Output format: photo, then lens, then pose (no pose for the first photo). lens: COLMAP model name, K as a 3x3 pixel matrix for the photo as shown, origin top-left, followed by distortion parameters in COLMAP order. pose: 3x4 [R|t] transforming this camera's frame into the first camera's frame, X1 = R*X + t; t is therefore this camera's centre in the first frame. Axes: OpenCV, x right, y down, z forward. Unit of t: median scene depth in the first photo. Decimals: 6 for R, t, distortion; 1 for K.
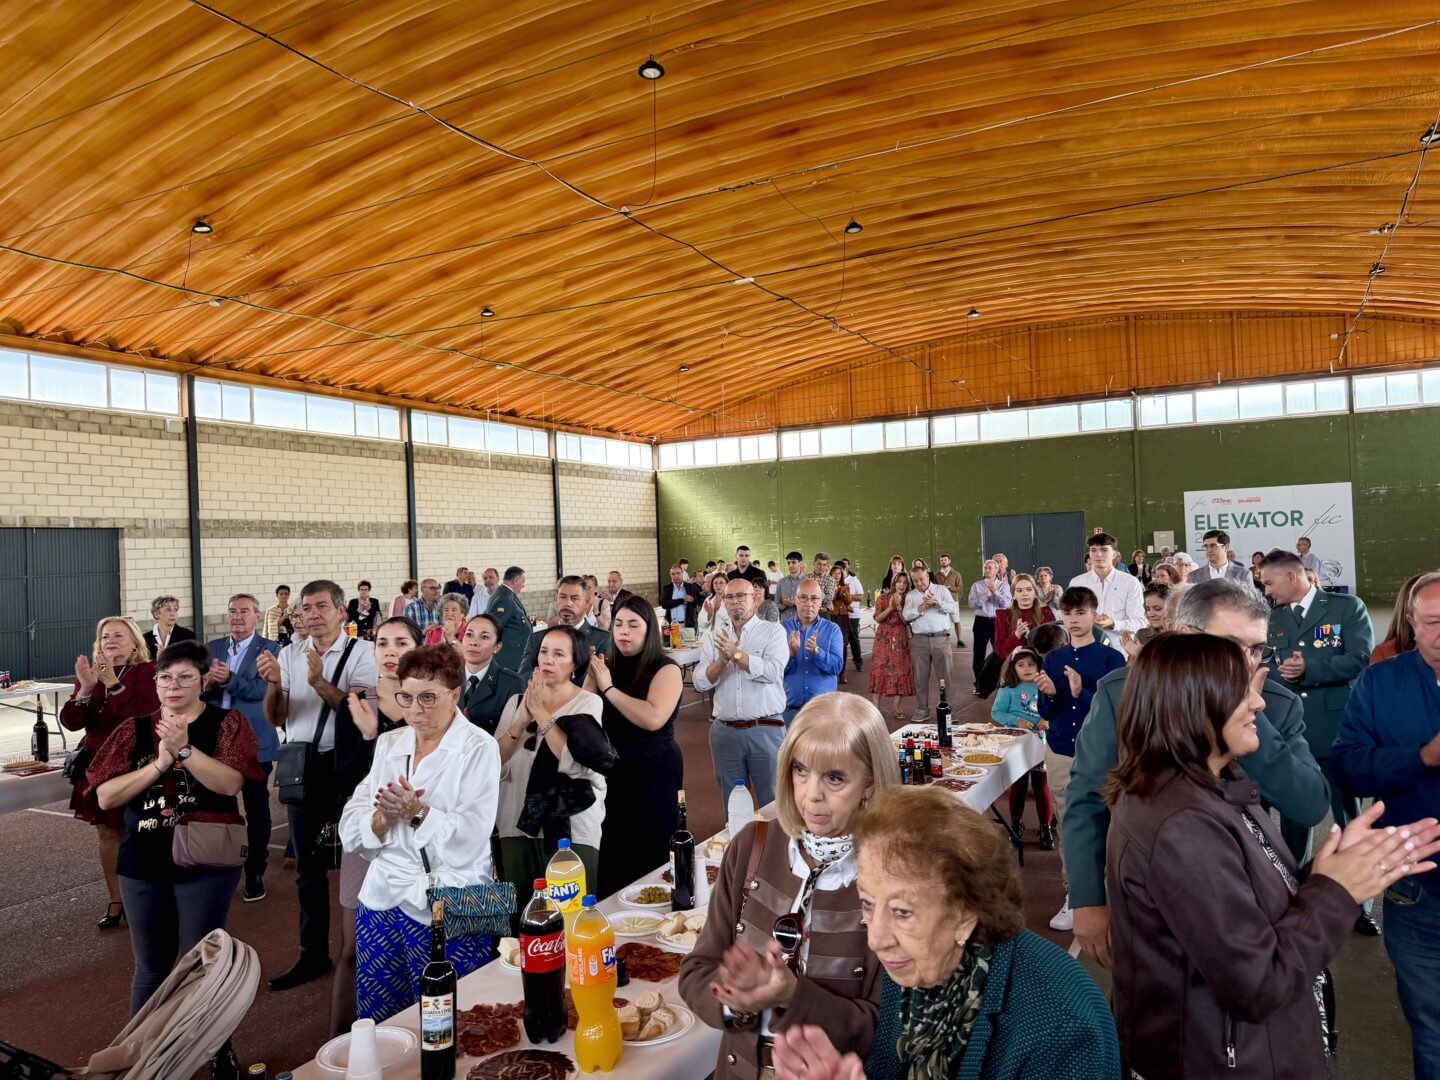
lens RADIAL K [[1020.4, 0, 720.0], [0, 1020.4, 540.0], [0, 0, 1]] dist [0.122845, -0.154154]
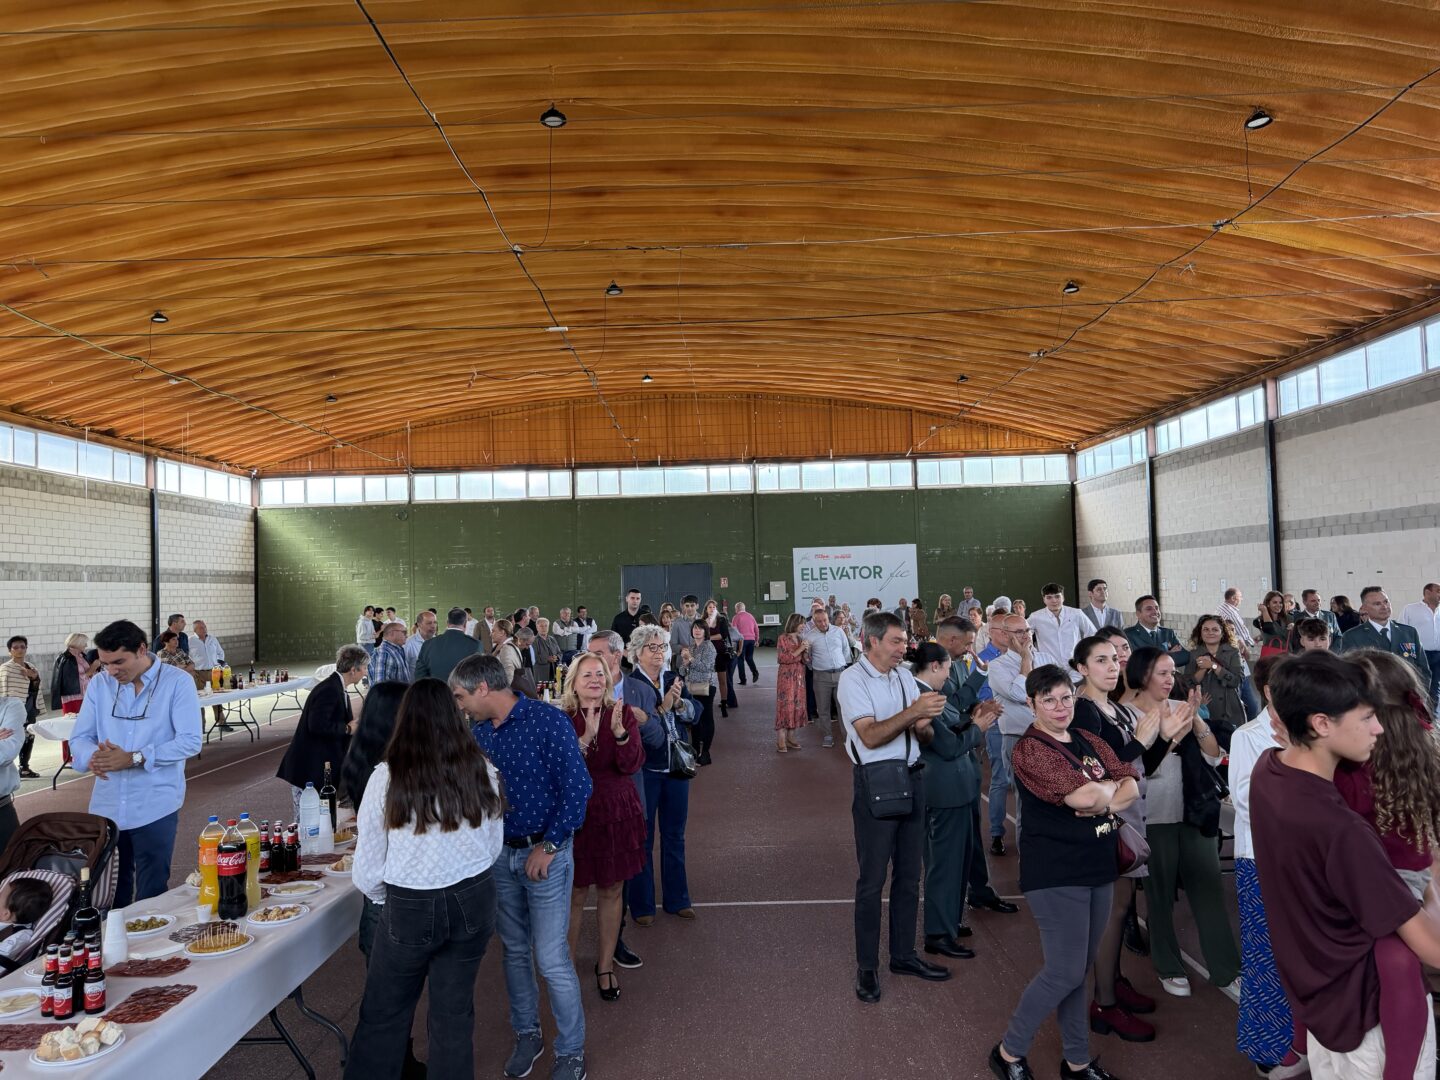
lens RADIAL K [[1020.4, 0, 720.0], [0, 1020.4, 540.0], [0, 0, 1]] dist [0.122845, -0.154154]
pose [[0.888694, 0.030322, 0.457497, -0.139779], [-0.008301, 0.998711, -0.050067, 0.002572], [-0.458425, 0.040697, 0.887801, 0.016509]]
